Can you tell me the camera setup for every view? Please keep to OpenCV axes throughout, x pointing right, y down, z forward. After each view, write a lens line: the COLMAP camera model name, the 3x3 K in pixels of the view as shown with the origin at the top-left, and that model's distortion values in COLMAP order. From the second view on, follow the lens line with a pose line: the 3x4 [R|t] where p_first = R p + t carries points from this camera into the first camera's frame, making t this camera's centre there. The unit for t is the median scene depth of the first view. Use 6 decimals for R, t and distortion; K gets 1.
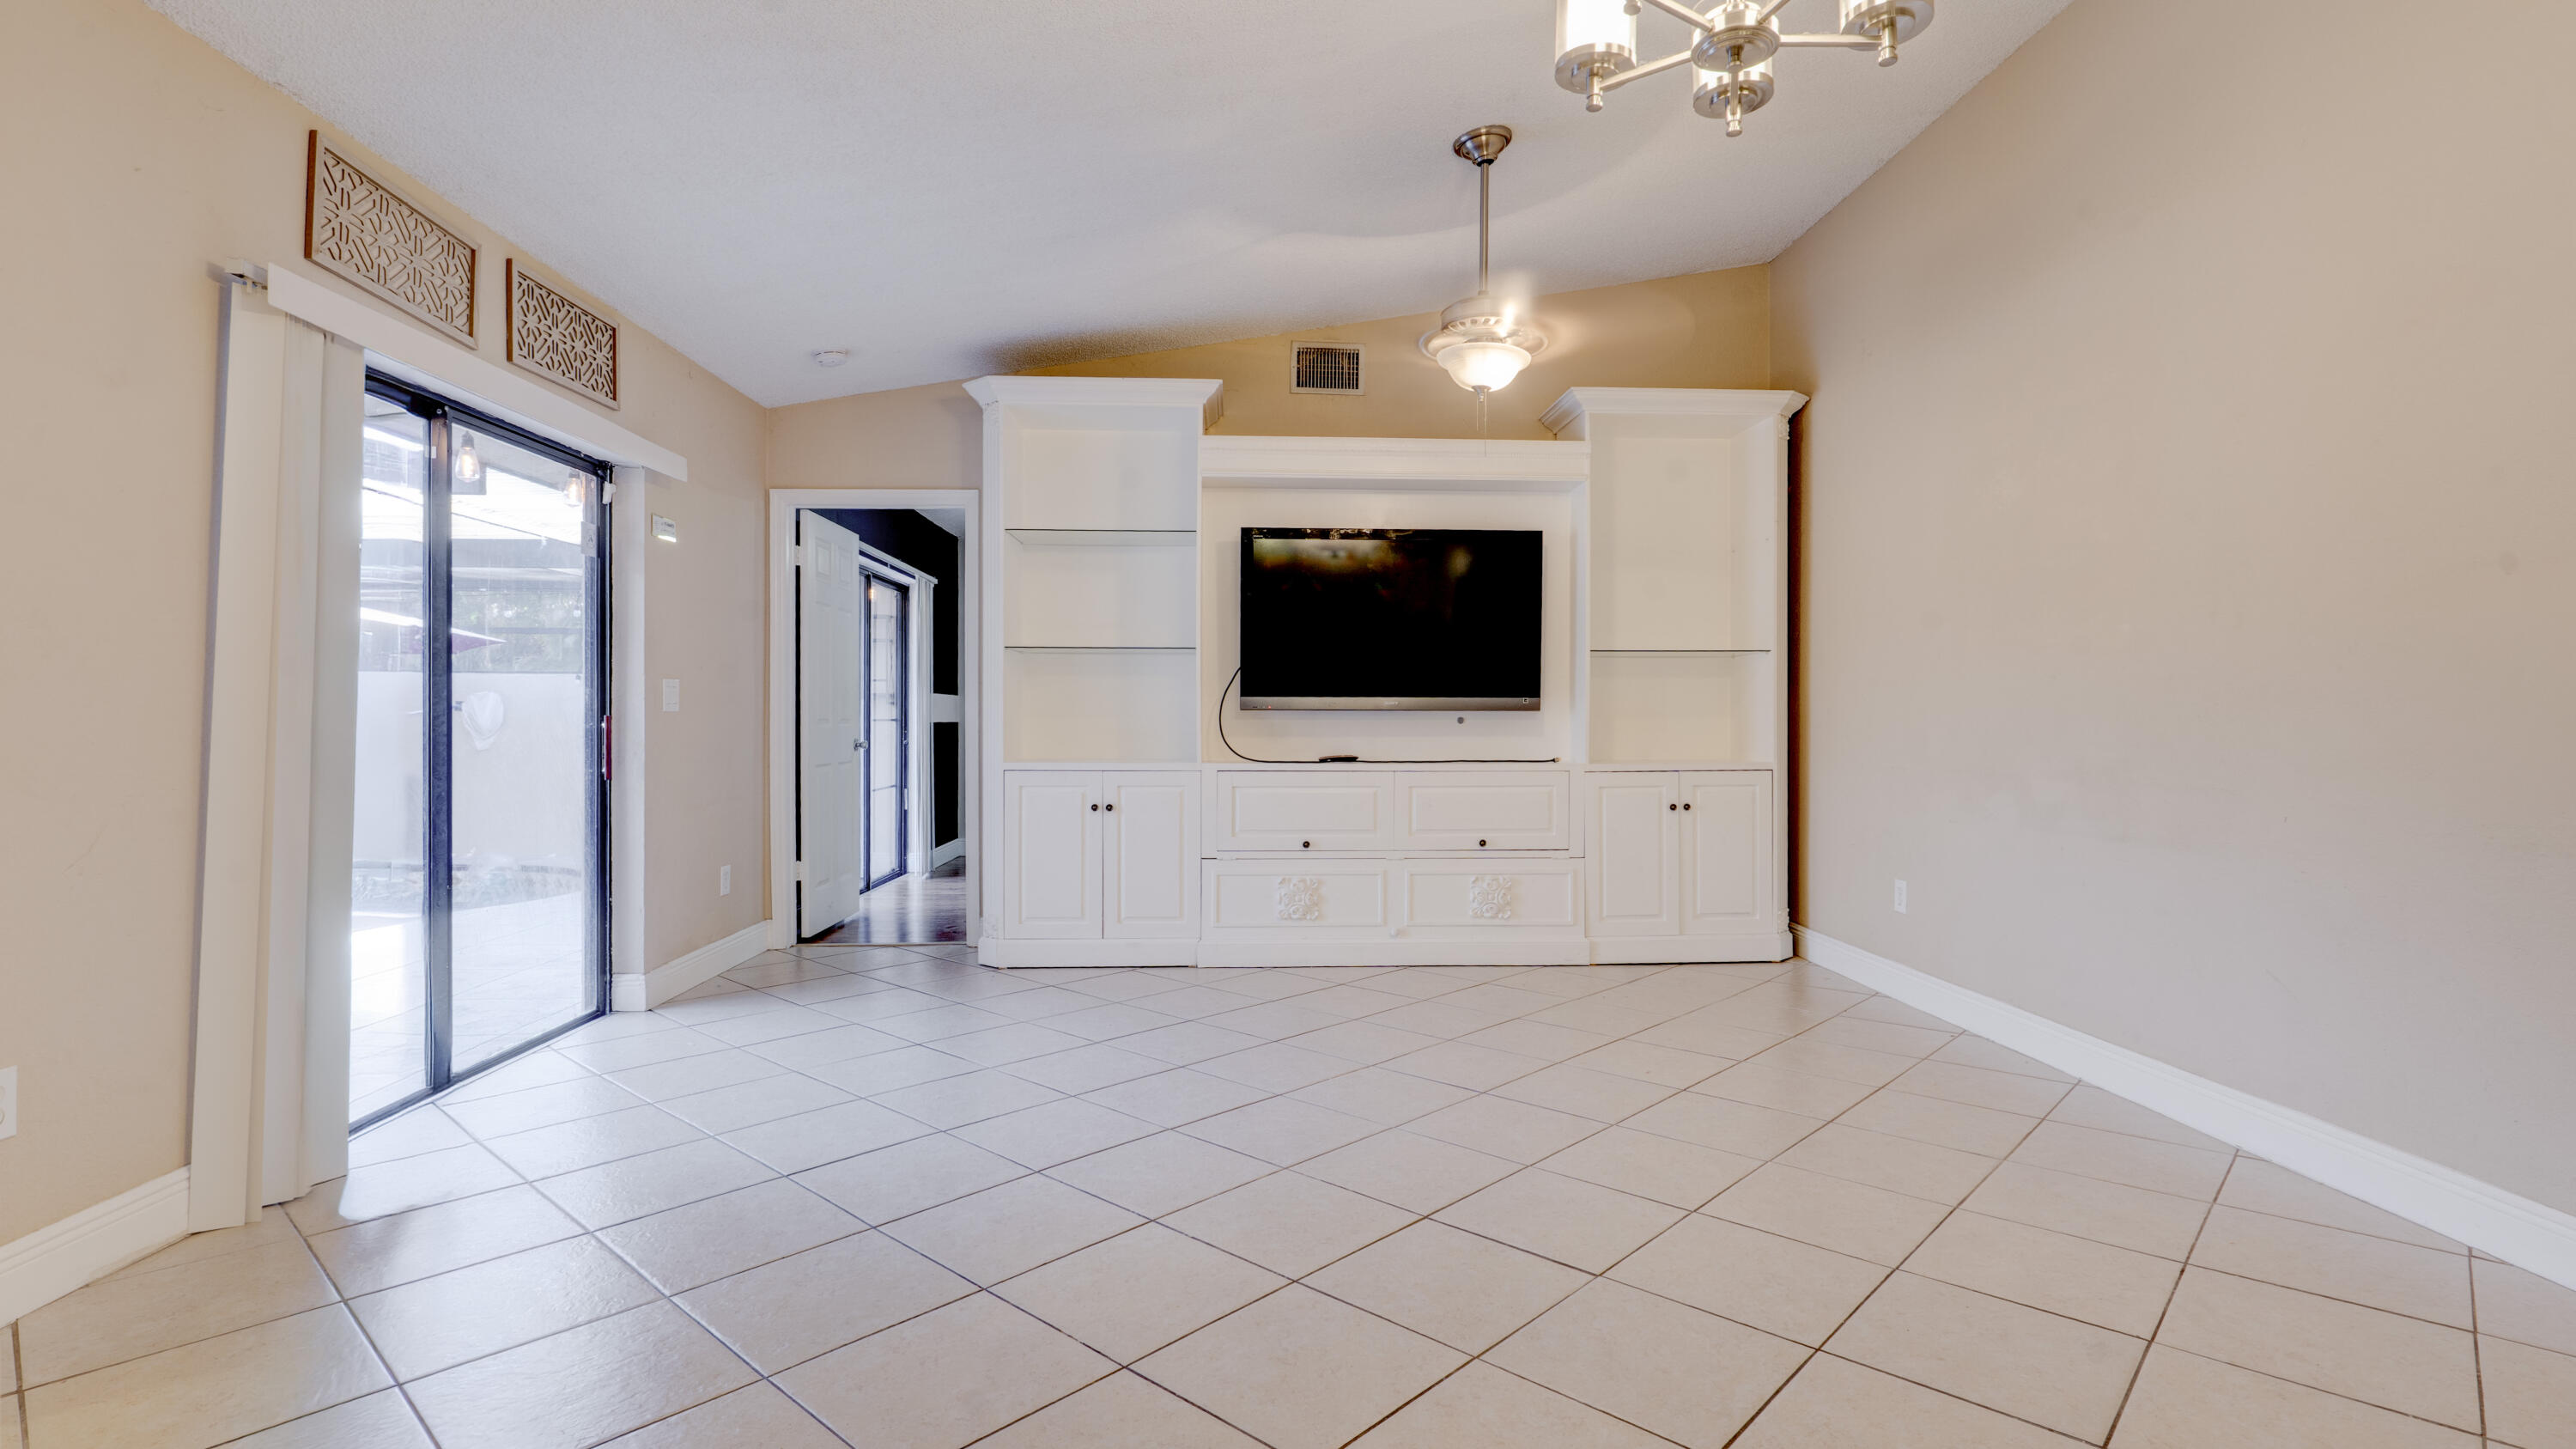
lens RADIAL K [[1206.0, 0, 1278.4], [0, 1206.0, 728.6], [0, 0, 1]] dist [-0.036477, 0.015128]
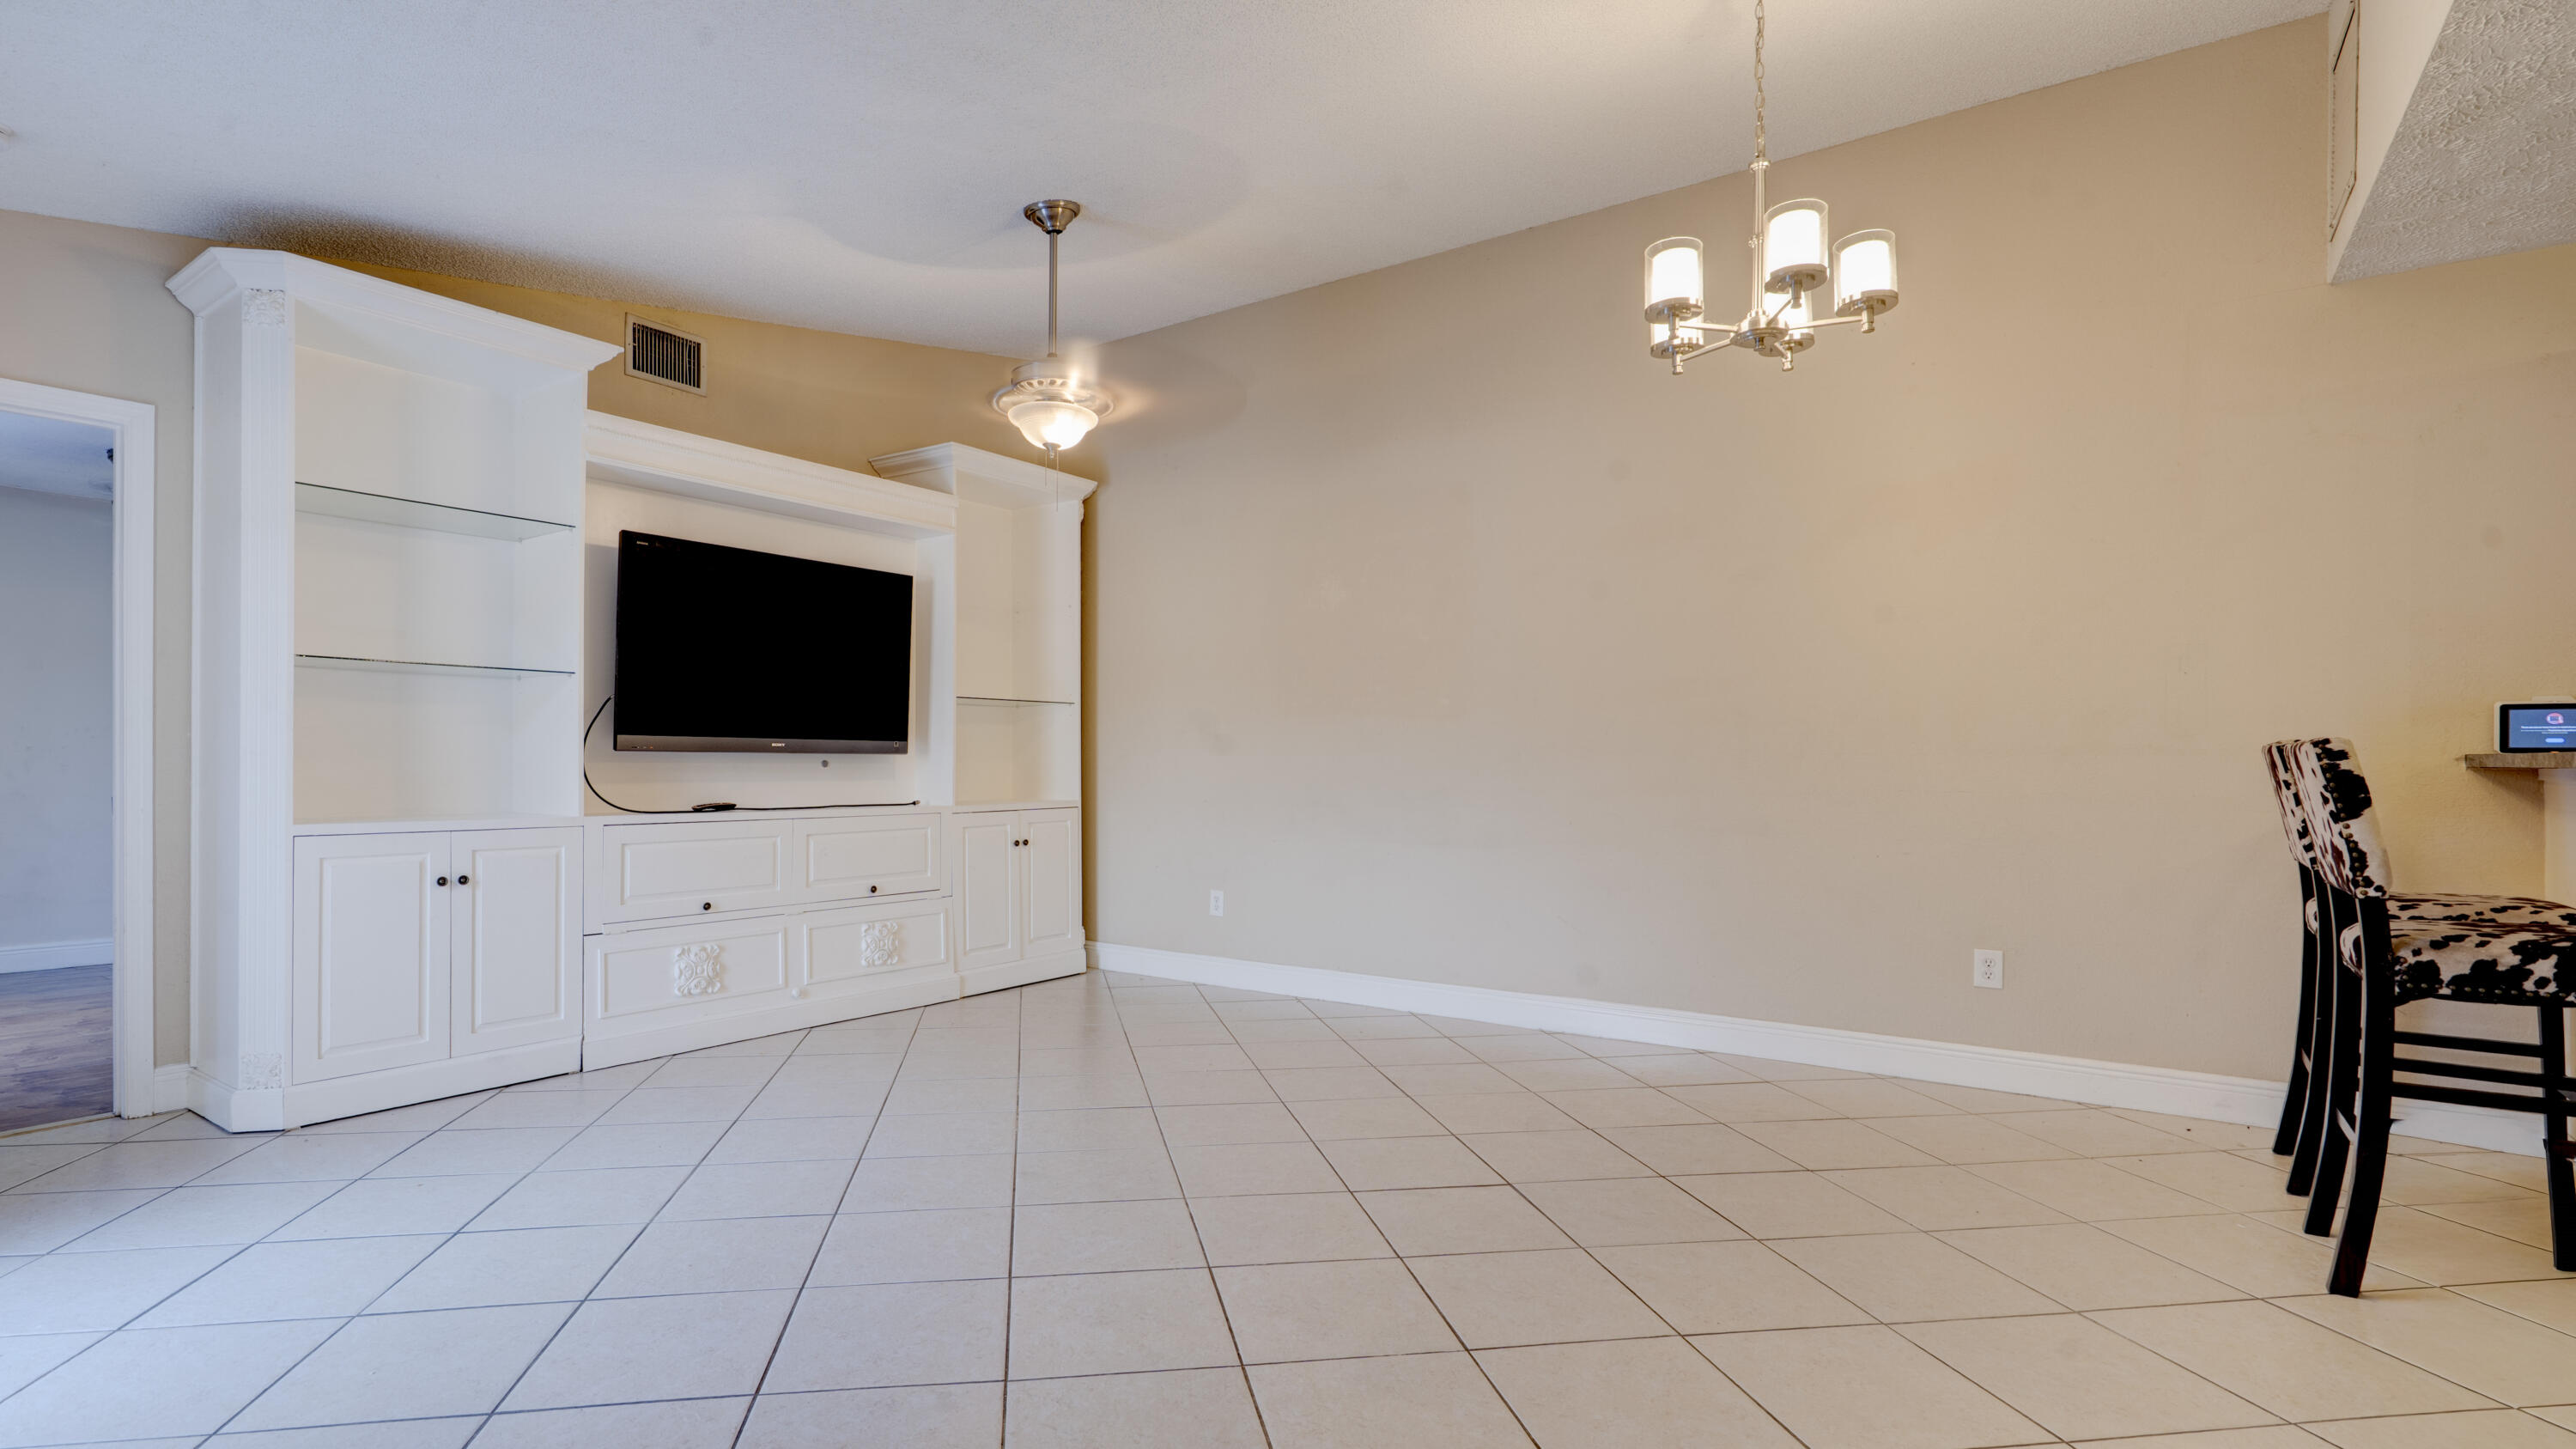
lens RADIAL K [[1206.0, 0, 1225.3], [0, 1206.0, 777.1], [0, 0, 1]] dist [-0.036477, 0.015128]
pose [[0.634040, -0.007879, 0.773260, -0.462048], [0.005314, 0.999969, 0.005831, -0.000037], [-0.773282, 0.000412, 0.634062, 0.186919]]
